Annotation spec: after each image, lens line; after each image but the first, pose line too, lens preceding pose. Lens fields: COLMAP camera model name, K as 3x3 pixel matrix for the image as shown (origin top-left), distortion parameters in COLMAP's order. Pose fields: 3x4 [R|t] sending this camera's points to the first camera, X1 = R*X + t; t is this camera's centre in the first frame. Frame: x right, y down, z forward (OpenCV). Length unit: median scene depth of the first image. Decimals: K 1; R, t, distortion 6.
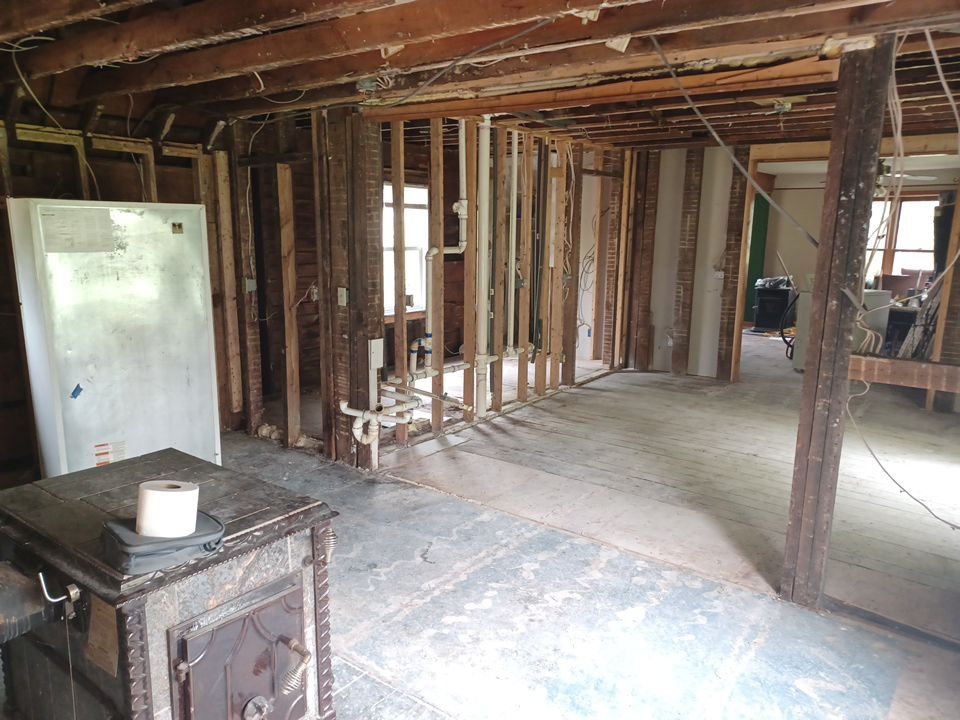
lens RADIAL K [[692.6, 0, 487.7], [0, 692.6, 364.5], [0, 0, 1]] dist [0.084404, -0.084072]
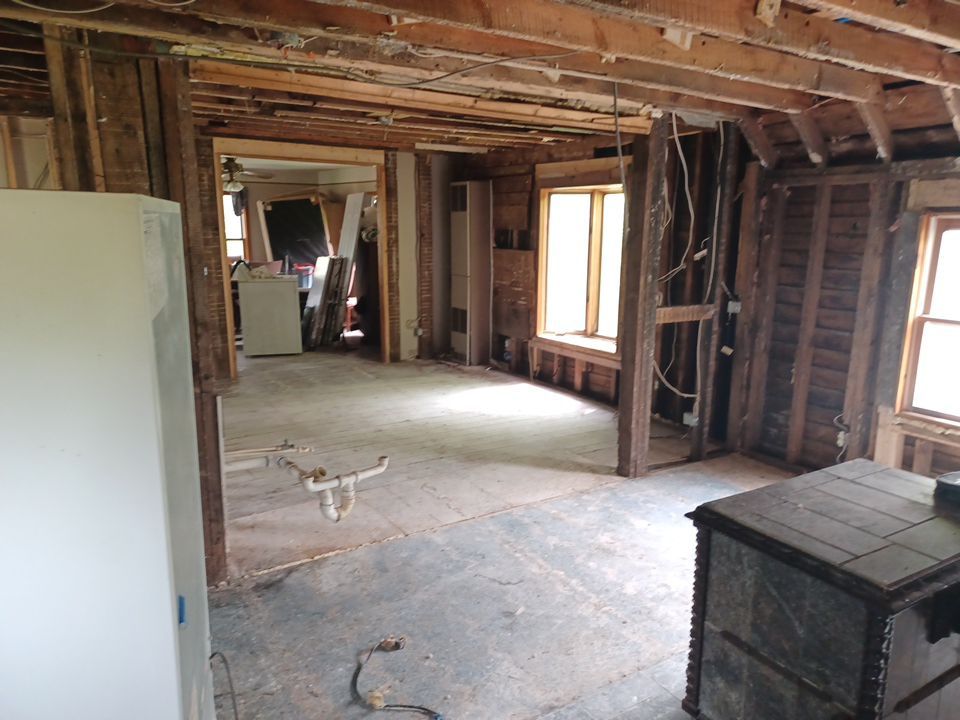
lens RADIAL K [[692.6, 0, 487.7], [0, 692.6, 364.5], [0, 0, 1]] dist [0.084404, -0.084072]
pose [[0.360690, -0.198072, 0.911411, -0.610213], [0.178685, 0.973764, 0.140908, -0.101468], [-0.915409, 0.112032, 0.386619, 0.421600]]
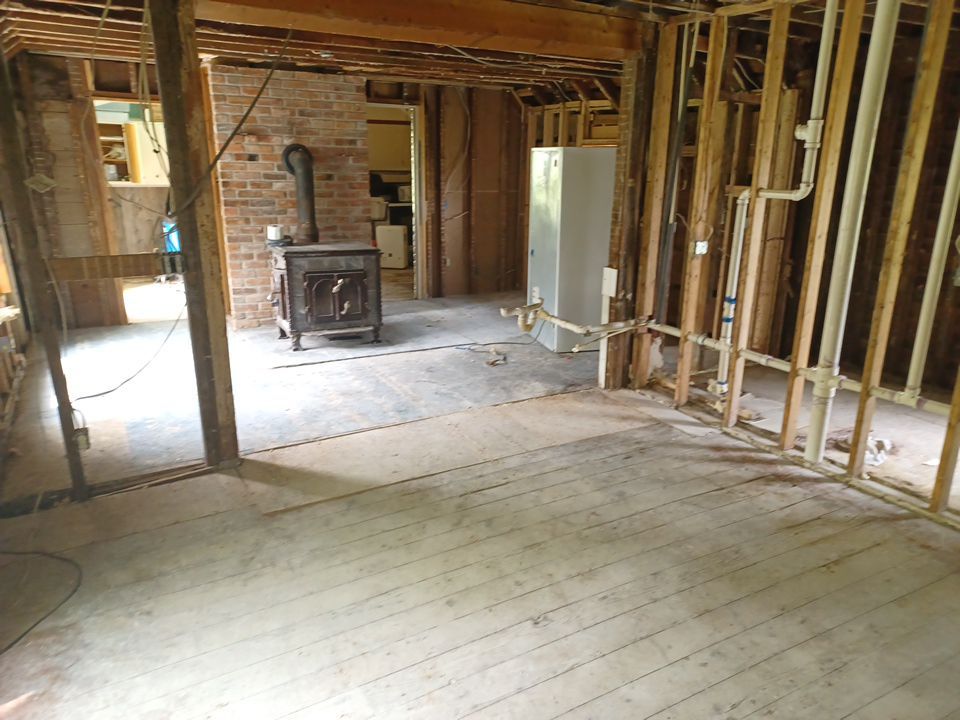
lens RADIAL K [[692.6, 0, 487.7], [0, 692.6, 364.5], [0, 0, 1]] dist [0.084404, -0.084072]
pose [[-0.405252, 0.238572, -0.882527, 0.792995], [-0.201838, 0.918179, 0.340893, -0.200713], [0.891646, 0.316275, -0.323941, 1.077445]]
